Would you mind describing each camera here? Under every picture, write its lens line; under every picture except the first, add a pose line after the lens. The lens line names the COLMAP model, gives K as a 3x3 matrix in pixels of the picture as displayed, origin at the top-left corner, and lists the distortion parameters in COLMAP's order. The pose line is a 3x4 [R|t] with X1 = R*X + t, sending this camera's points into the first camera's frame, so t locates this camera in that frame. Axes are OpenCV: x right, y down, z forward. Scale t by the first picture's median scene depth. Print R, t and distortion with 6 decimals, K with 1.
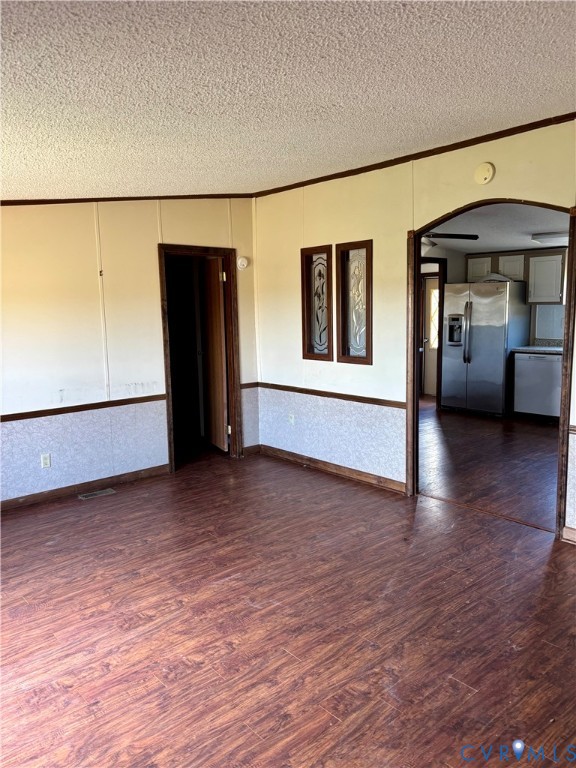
lens RADIAL K [[579.7, 0, 289.3], [0, 579.7, 379.3], [0, 0, 1]] dist [0.026678, -0.018506]
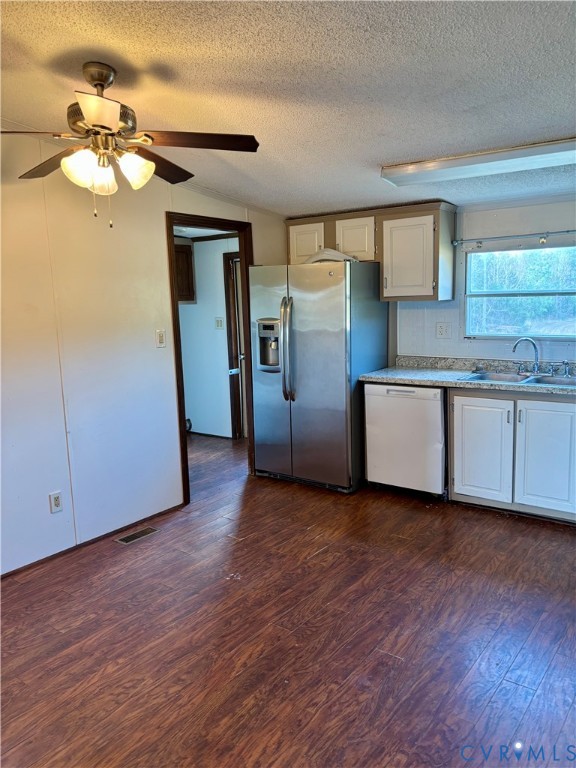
lens RADIAL K [[579.7, 0, 286.9], [0, 579.7, 383.2], [0, 0, 1]] dist [0.026678, -0.018506]
pose [[0.979446, -0.043056, 0.197057, 0.394721], [0.040385, 0.999030, 0.017554, -0.118172], [-0.197621, -0.009235, 0.980235, 0.891788]]
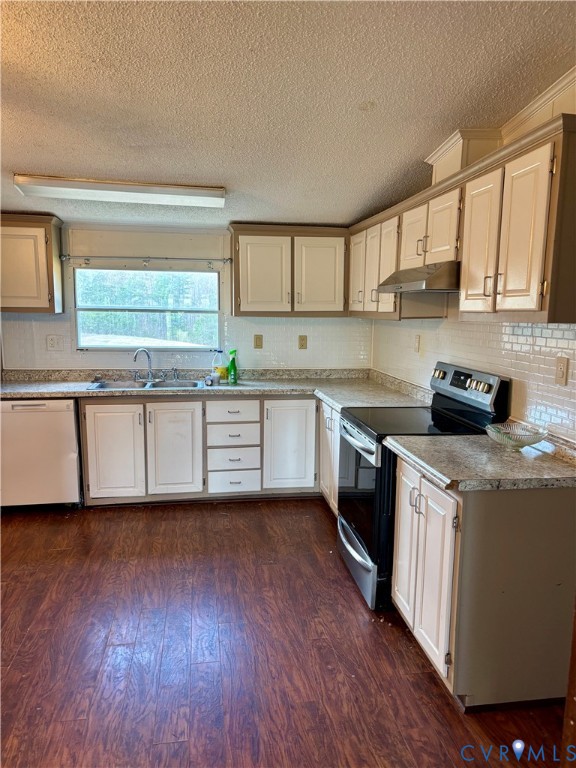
lens RADIAL K [[579.7, 0, 287.4], [0, 579.7, 387.1], [0, 0, 1]] dist [0.026678, -0.018506]
pose [[0.543621, -0.095296, 0.833904, 0.188670], [0.091484, 0.994342, 0.053992, -0.122894], [-0.834330, 0.046938, 0.549263, 0.942413]]
